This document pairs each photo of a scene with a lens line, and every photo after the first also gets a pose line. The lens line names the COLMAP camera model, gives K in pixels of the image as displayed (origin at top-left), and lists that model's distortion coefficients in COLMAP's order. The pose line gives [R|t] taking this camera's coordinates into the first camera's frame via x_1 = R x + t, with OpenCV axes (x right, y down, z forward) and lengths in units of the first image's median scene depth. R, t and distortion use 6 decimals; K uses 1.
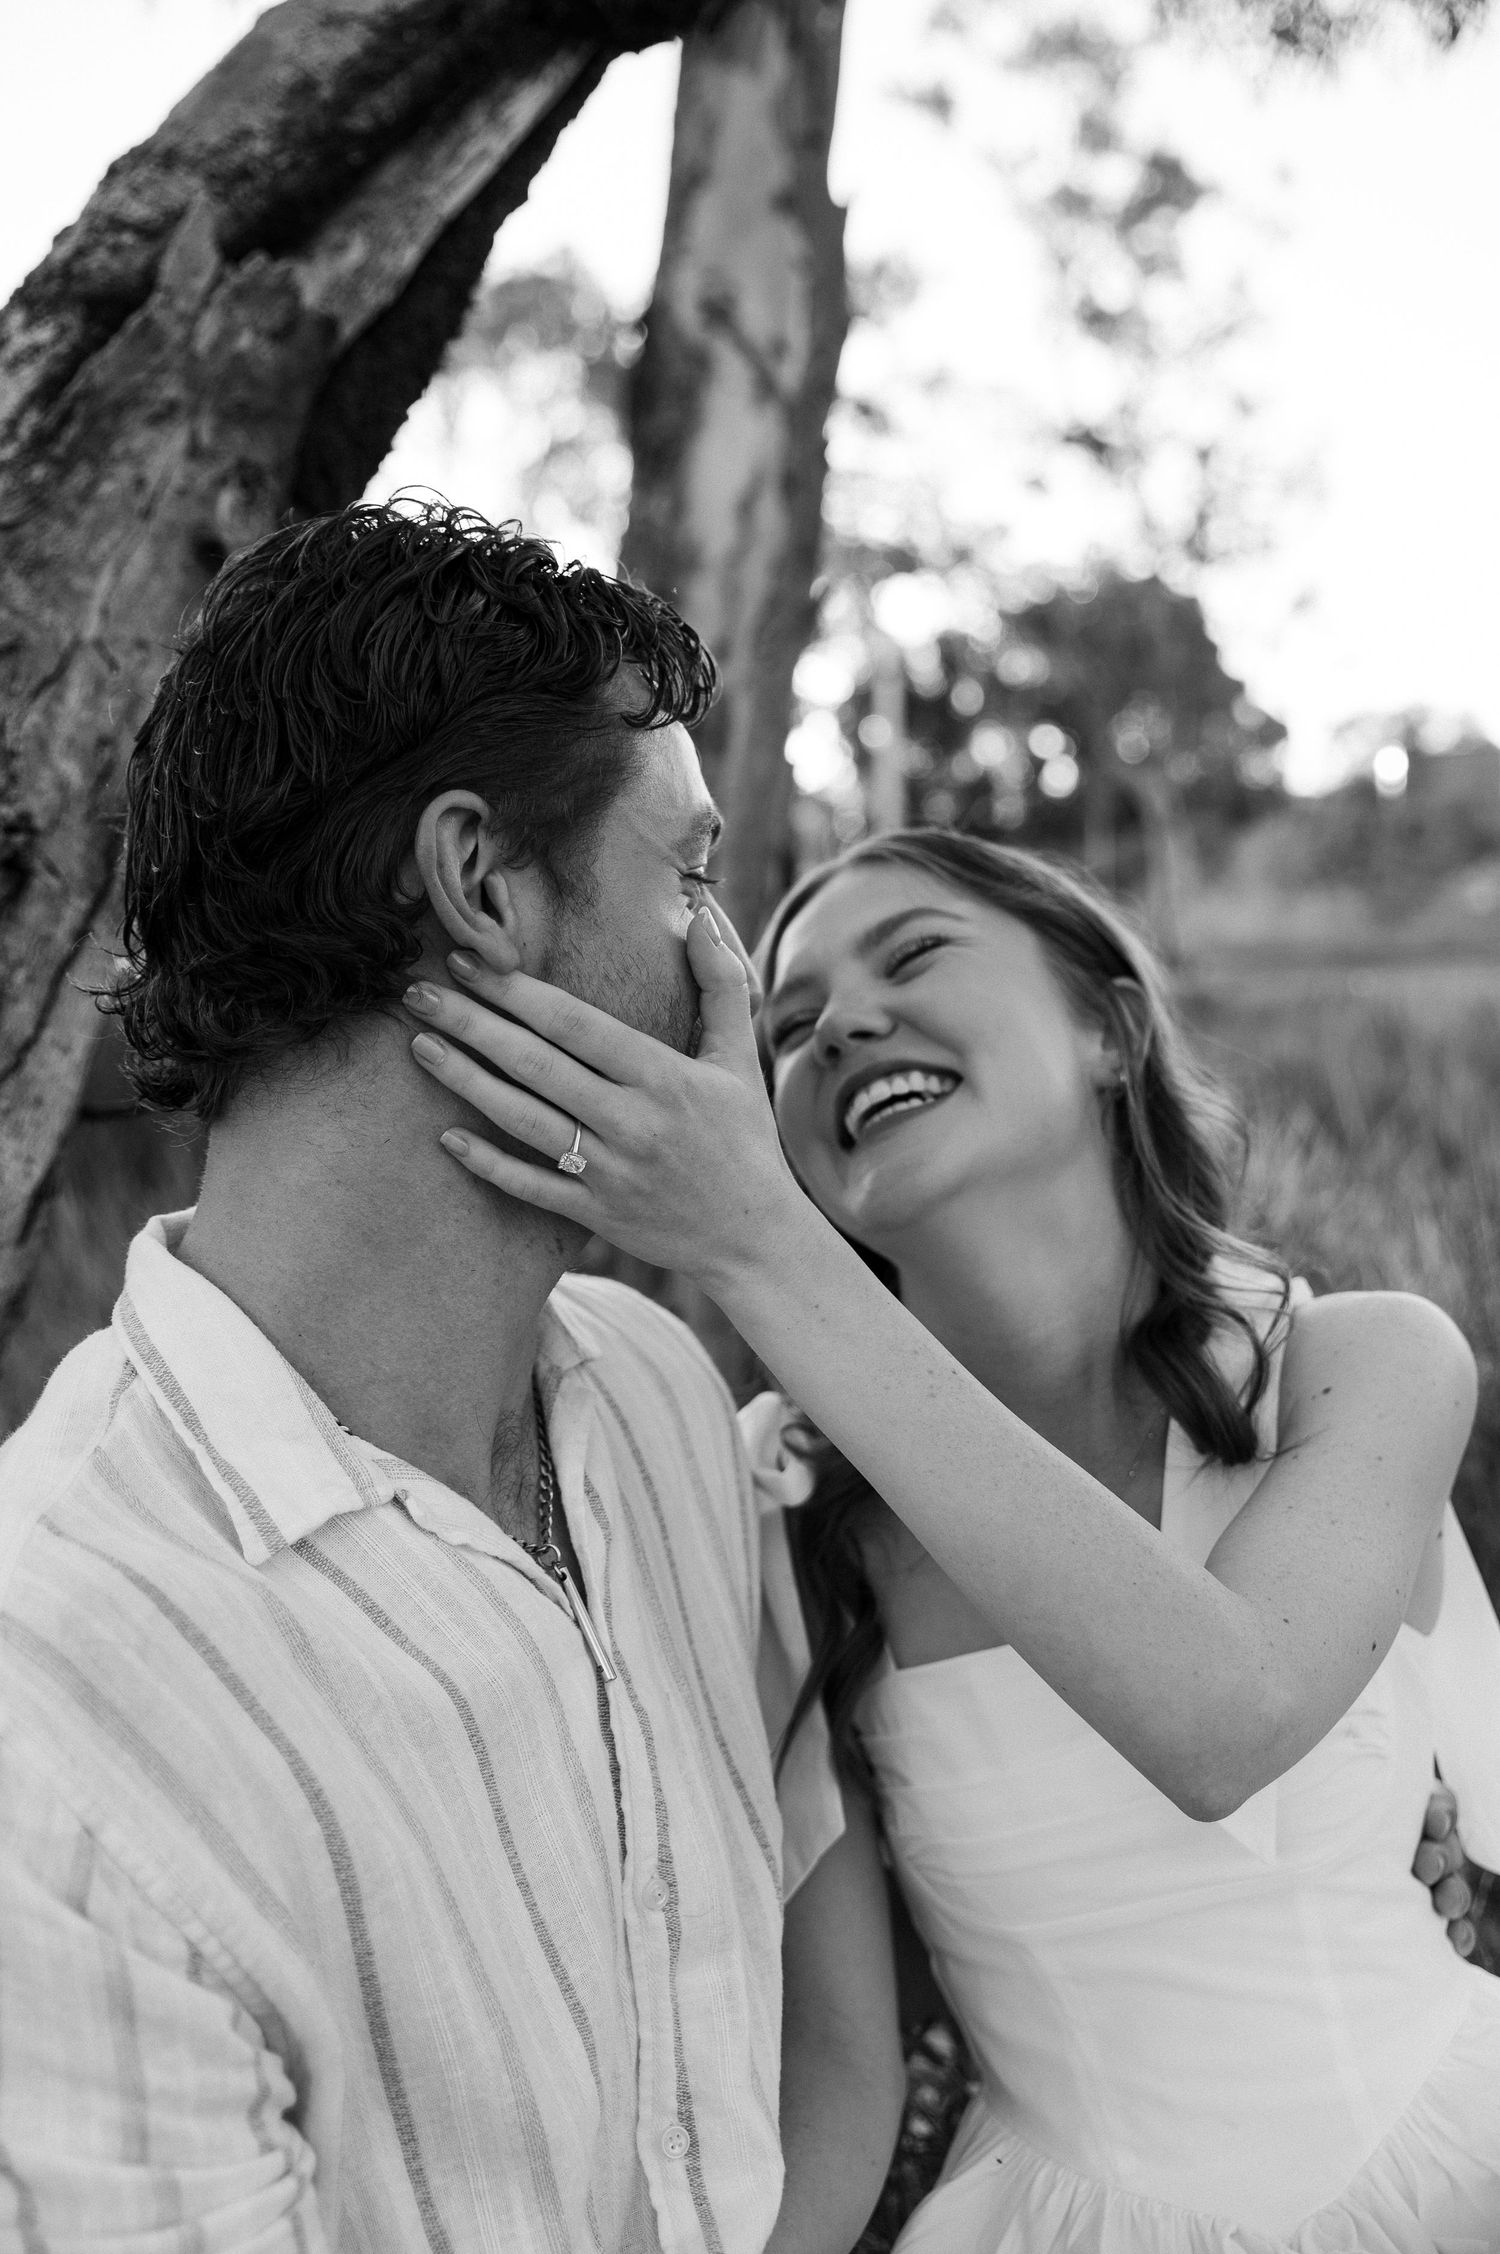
lens RADIAL K [[2659.3, 0, 853.9], [0, 2659.3, 1128.8], [0, 0, 1]] dist [-0.022337, 0.011652]
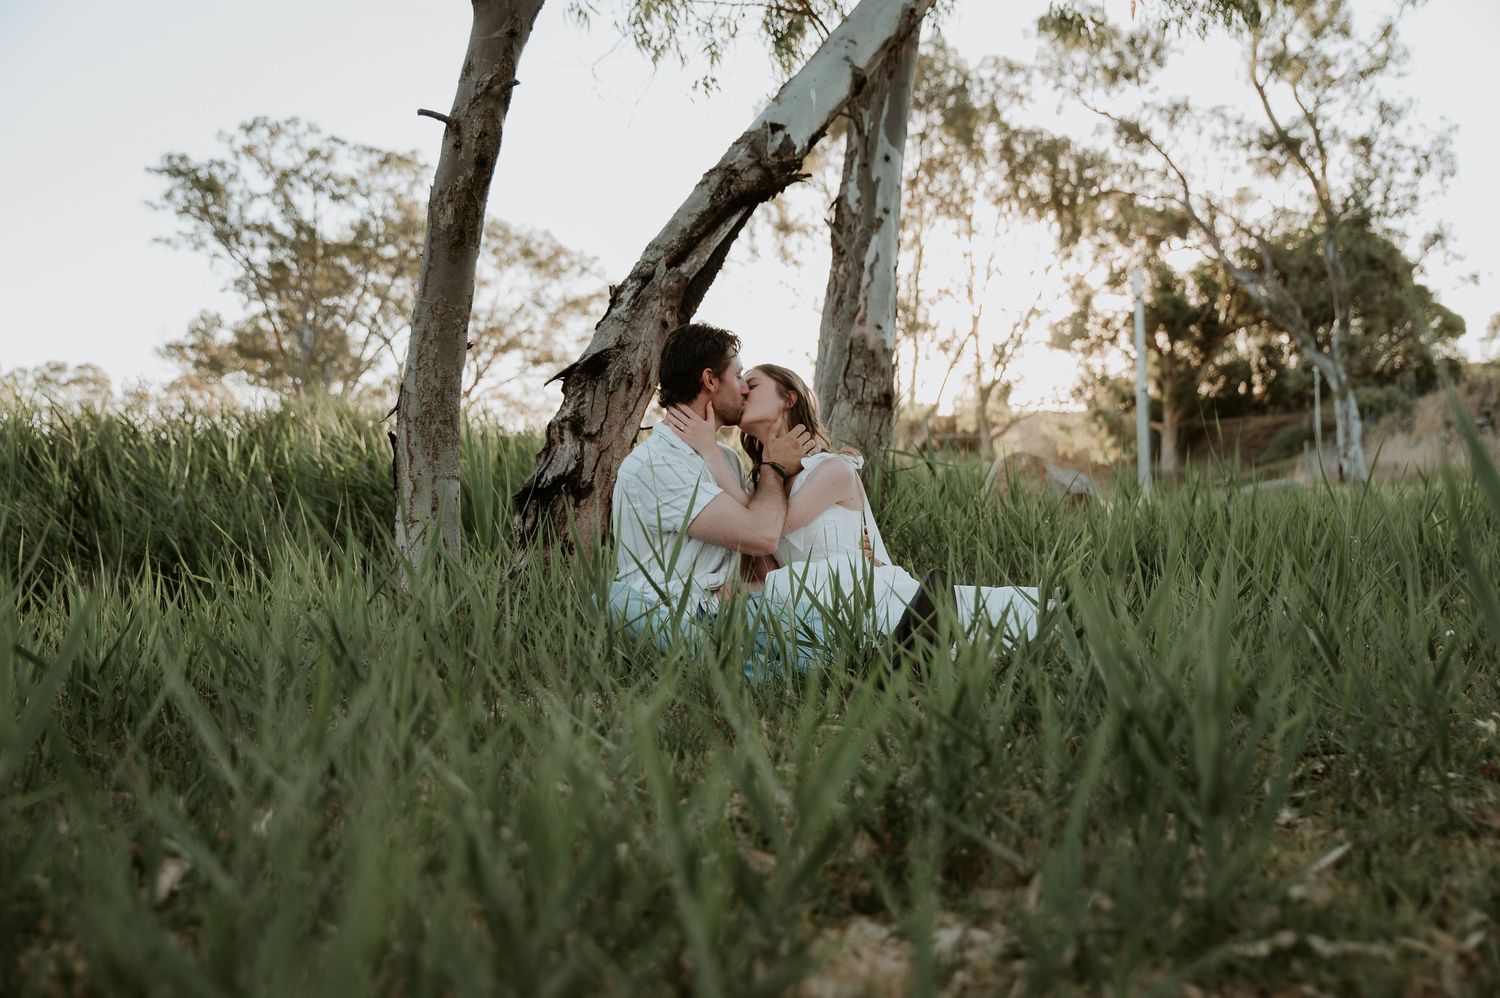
lens RADIAL K [[1751.4, 0, 750.0], [0, 1751.4, 499.0], [0, 0, 1]] dist [-0.026971, 0.226021]
pose [[0.973814, -0.012787, -0.226985, 0.716546], [-0.000391, 0.998321, -0.057917, 0.337295], [0.227344, 0.056489, 0.972175, -2.353231]]
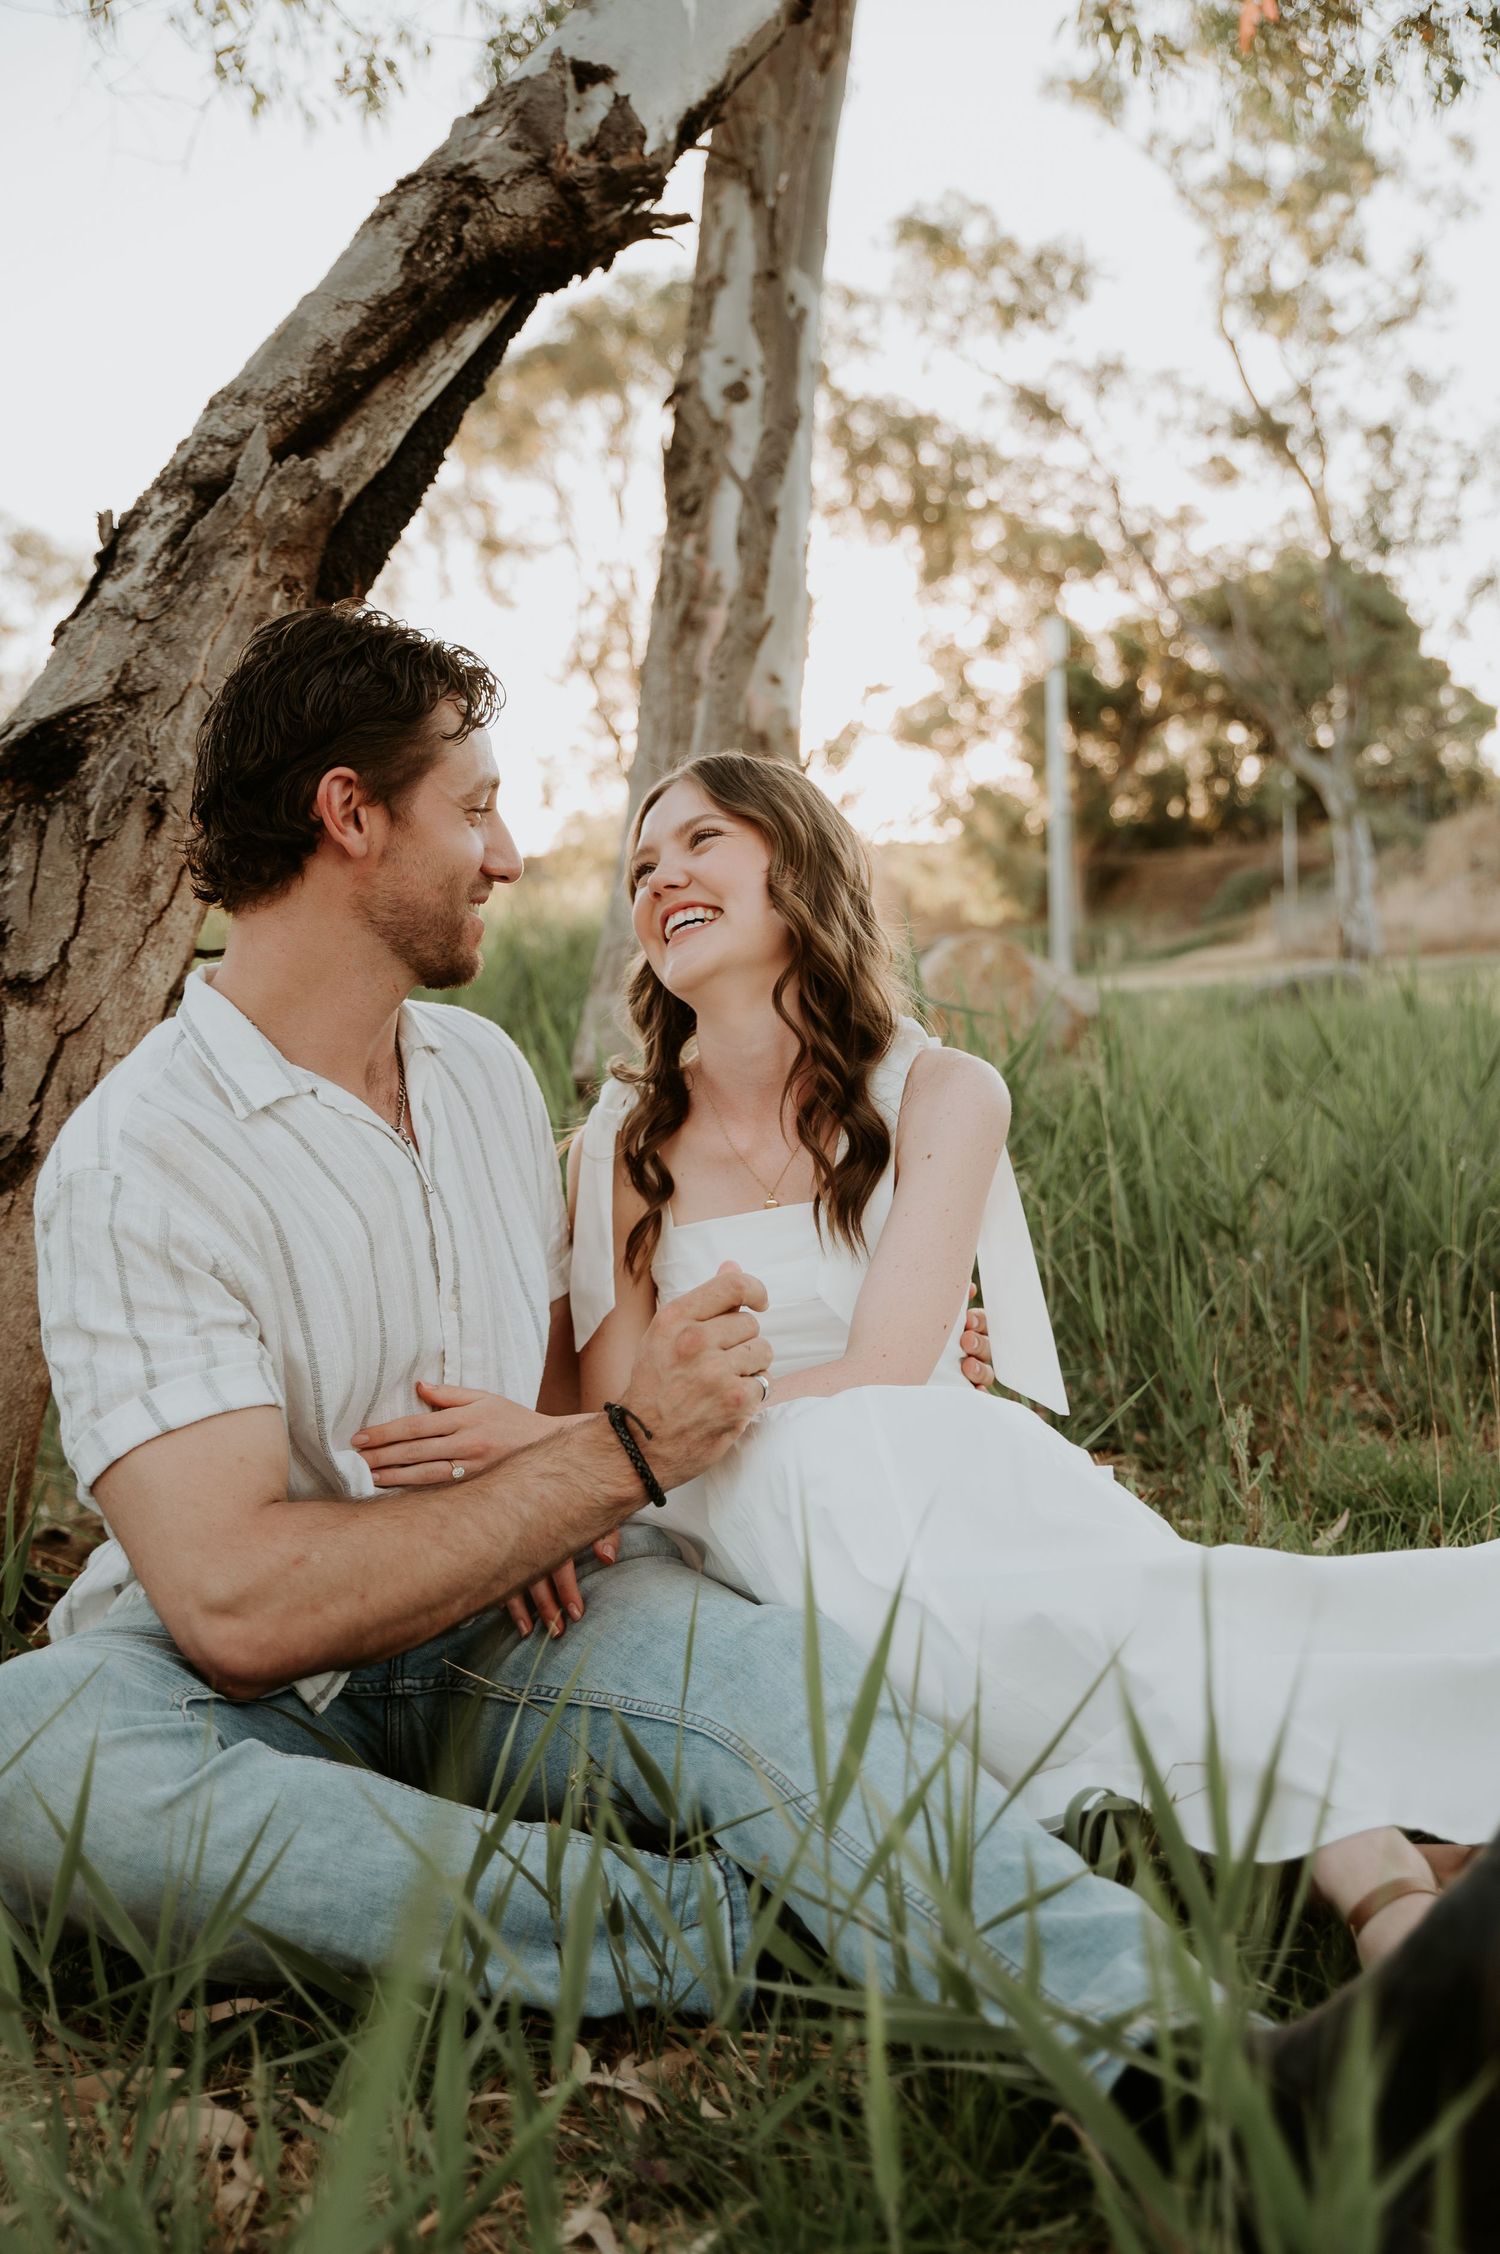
lens RADIAL K [[2631.8, 0, 750.7], [0, 2631.8, 1161.5], [0, 0, 1]] dist [-0.026971, 0.226021]
pose [[0.993763, -0.002454, -0.111483, 0.264366], [0.004139, 0.999881, 0.014881, 0.107136], [0.111433, -0.015250, 0.993655, -0.684776]]
